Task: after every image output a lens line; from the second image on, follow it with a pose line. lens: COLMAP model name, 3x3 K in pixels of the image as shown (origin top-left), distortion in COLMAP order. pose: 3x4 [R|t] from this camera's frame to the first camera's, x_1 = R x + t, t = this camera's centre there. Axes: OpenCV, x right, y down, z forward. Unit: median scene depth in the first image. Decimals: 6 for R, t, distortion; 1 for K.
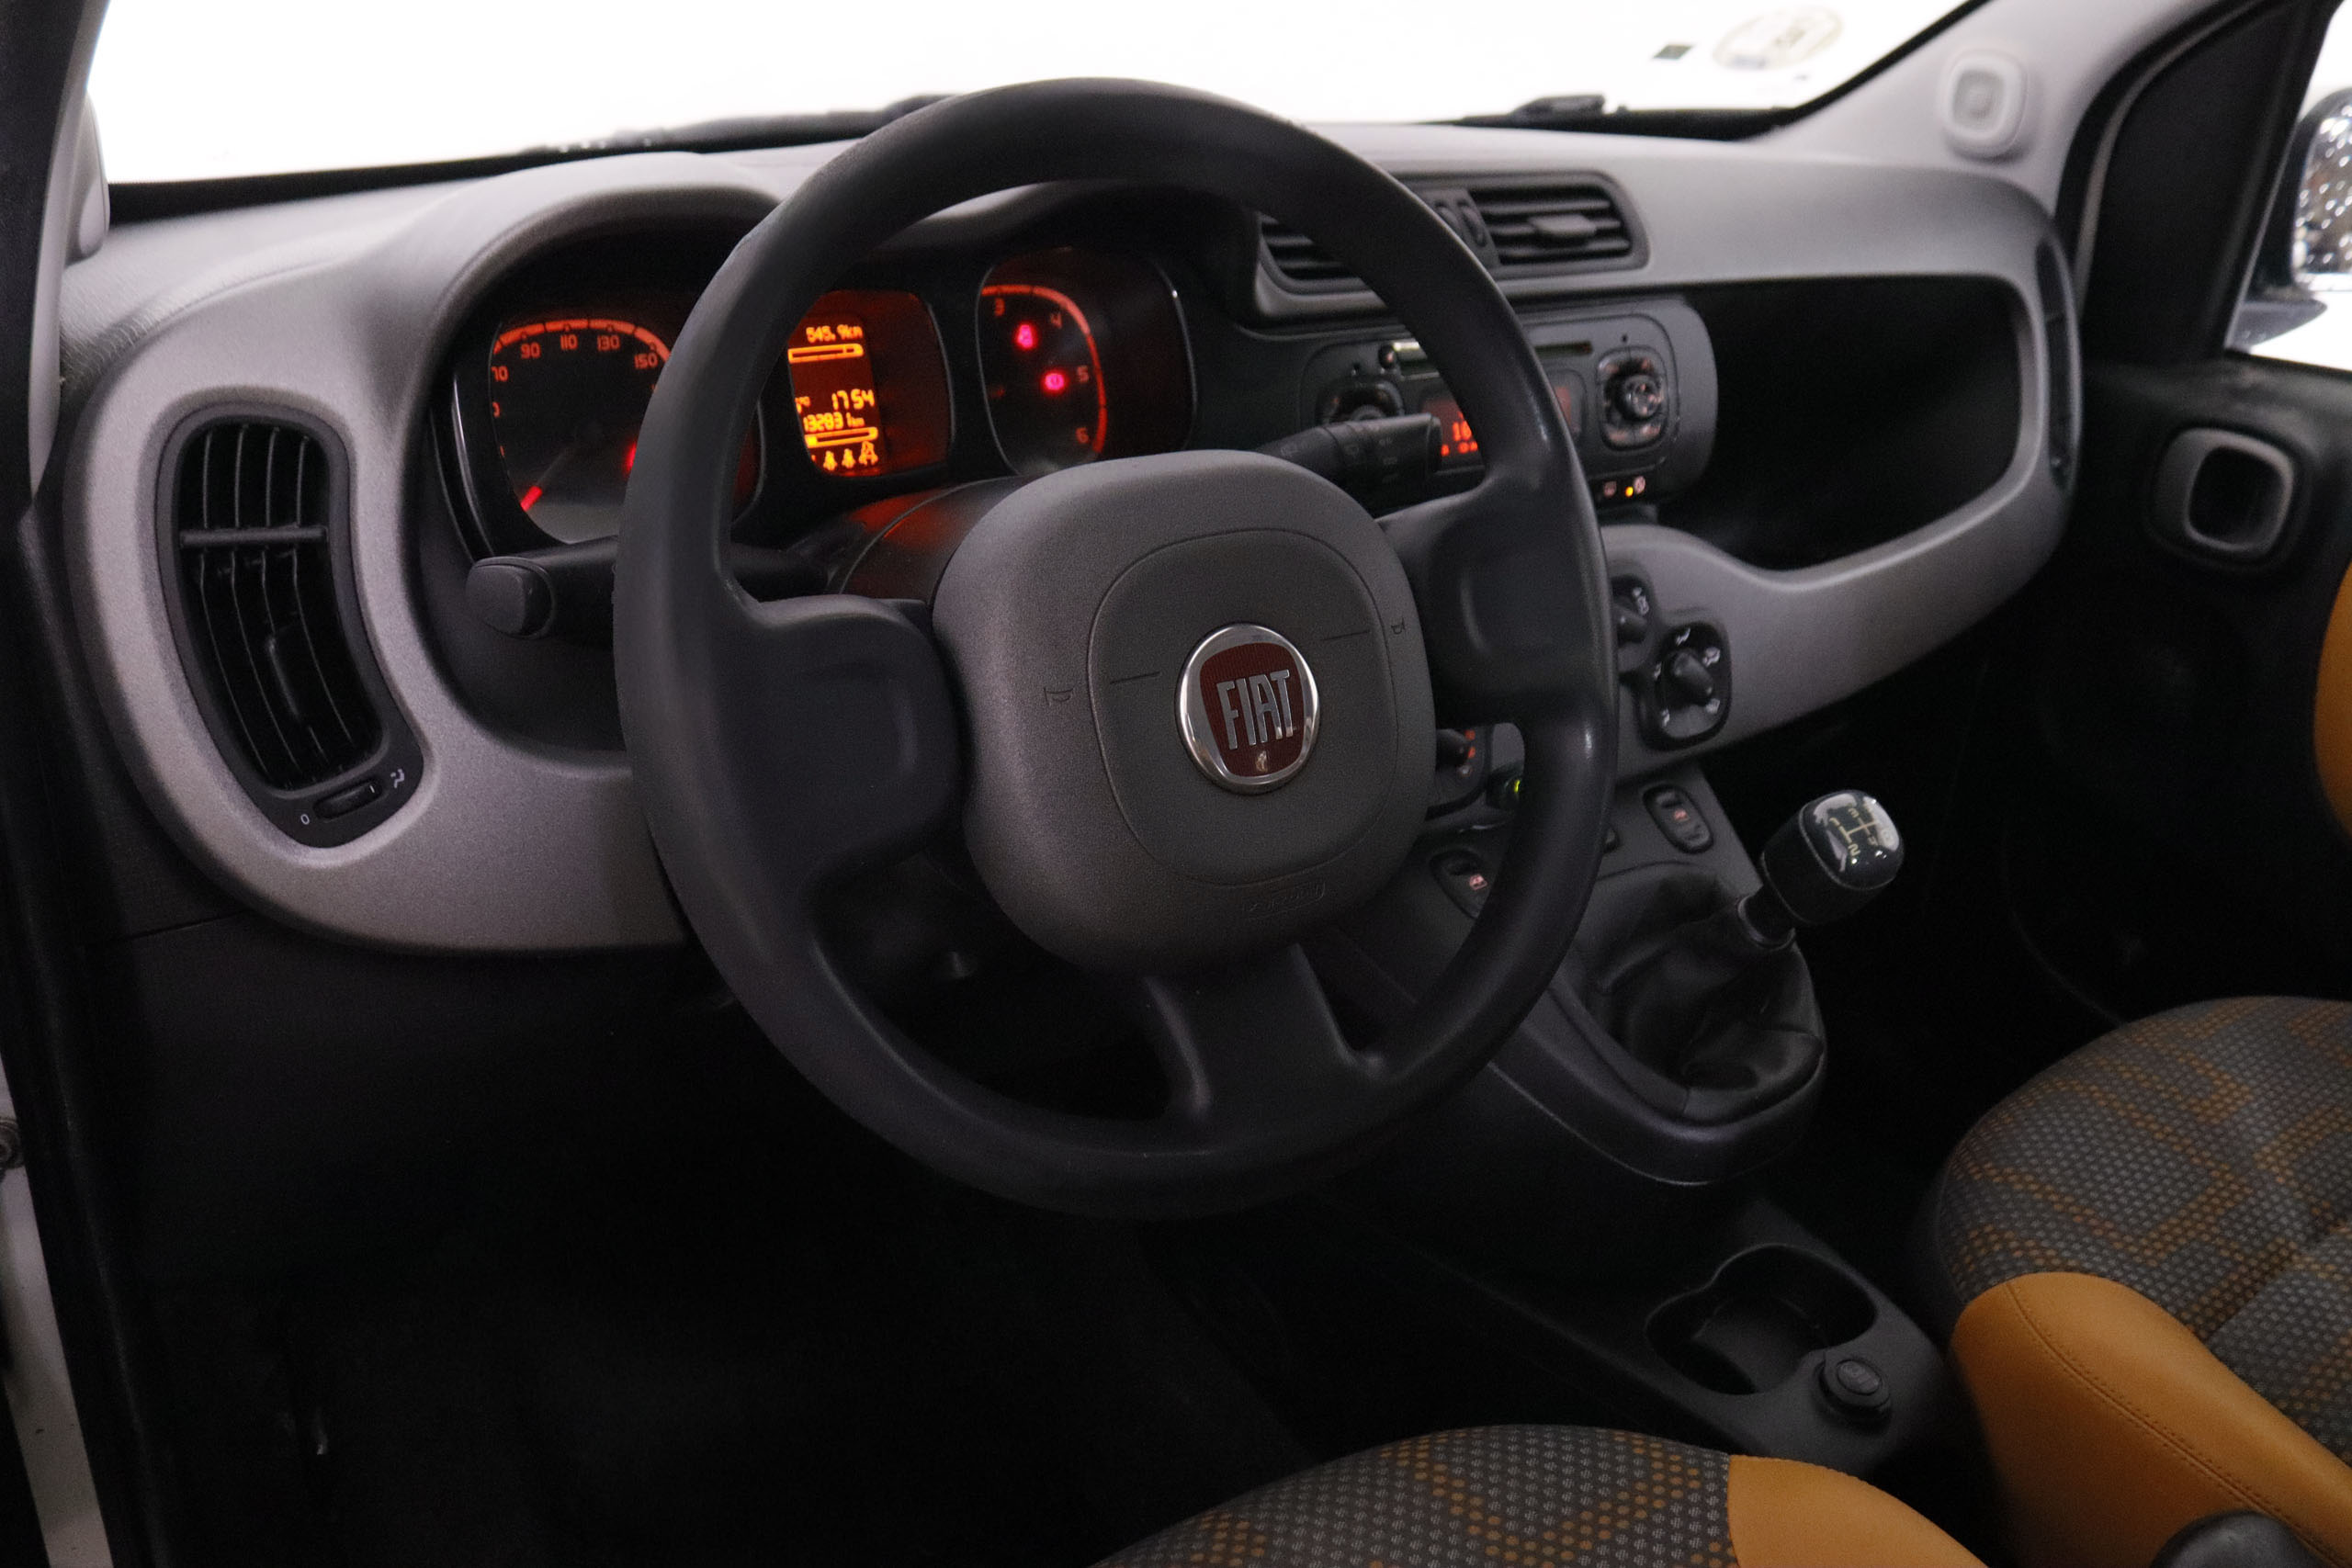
lens RADIAL K [[2016.8, 0, 1176.0], [0, 2016.8, 784.0], [0, 0, 1]] dist [-0.004597, 0.000495]
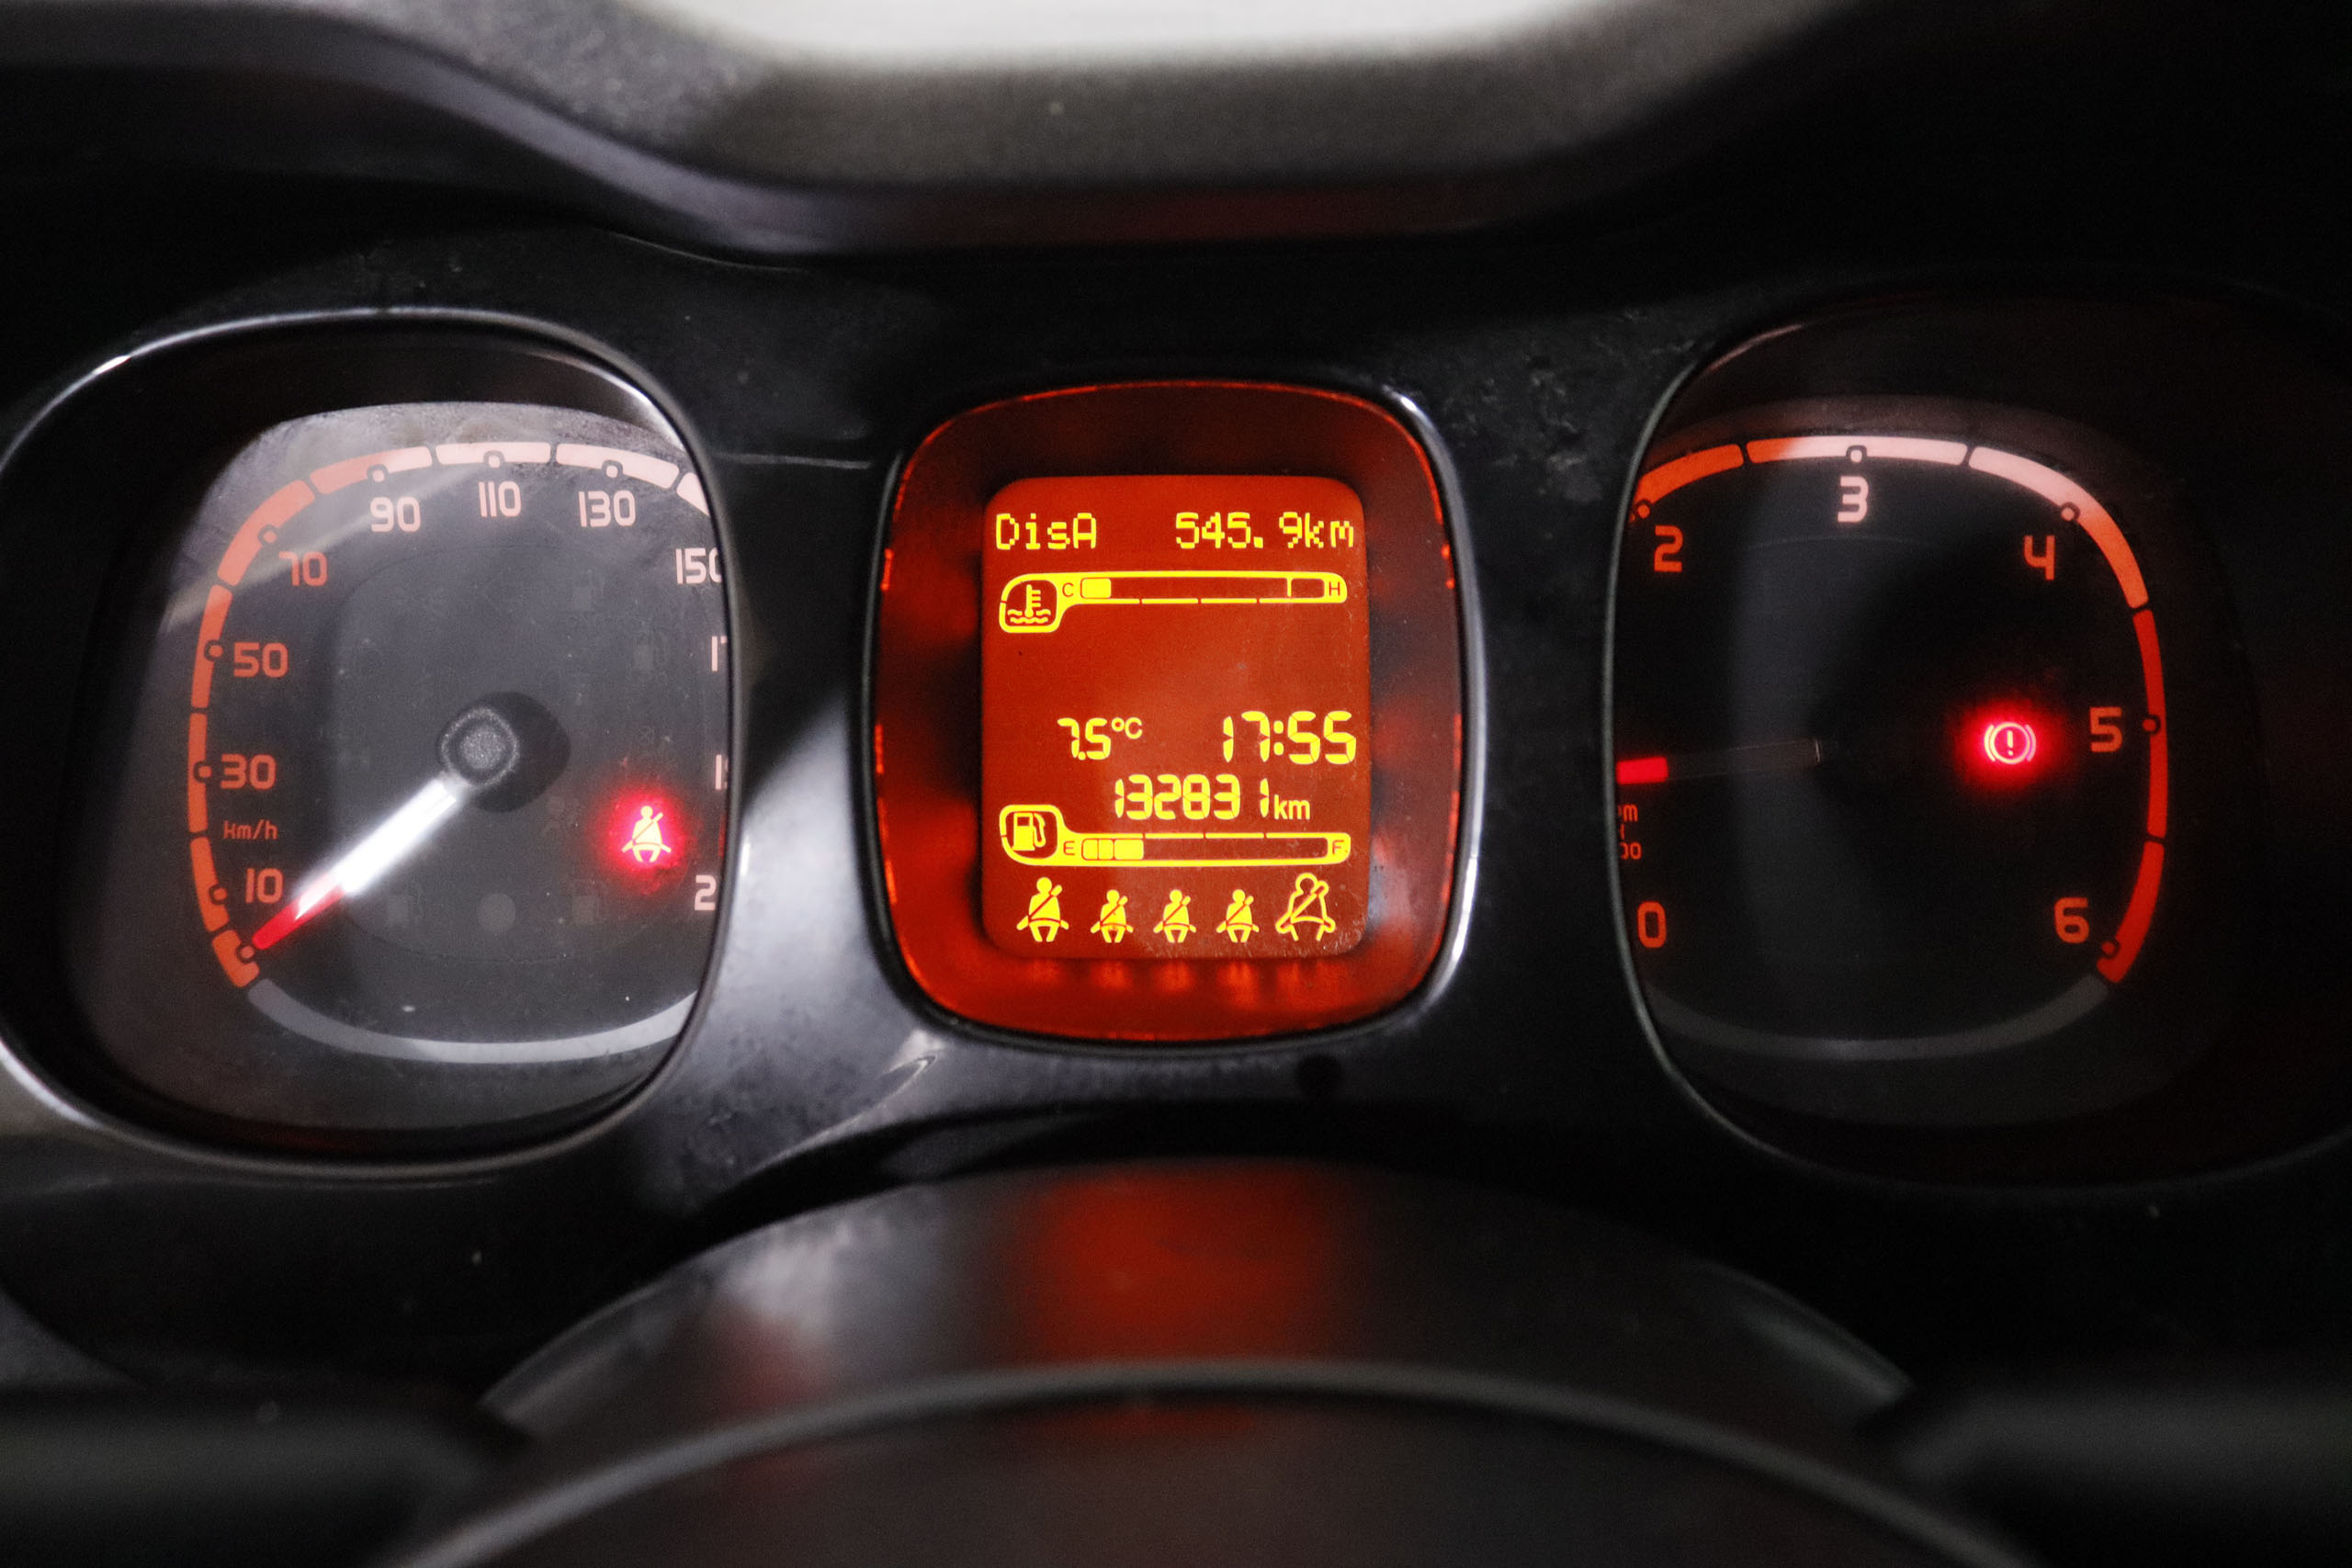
lens RADIAL K [[1837.6, 0, 1176.0], [0, 1837.6, 784.0], [0, 0, 1]] dist [-0.082705, 0.000374]
pose [[0.837176, 0.142543, -0.528031, -0.019680], [-0.192484, 0.980464, -0.040498, -0.168557], [0.511943, 0.135541, 0.848259, 0.744937]]
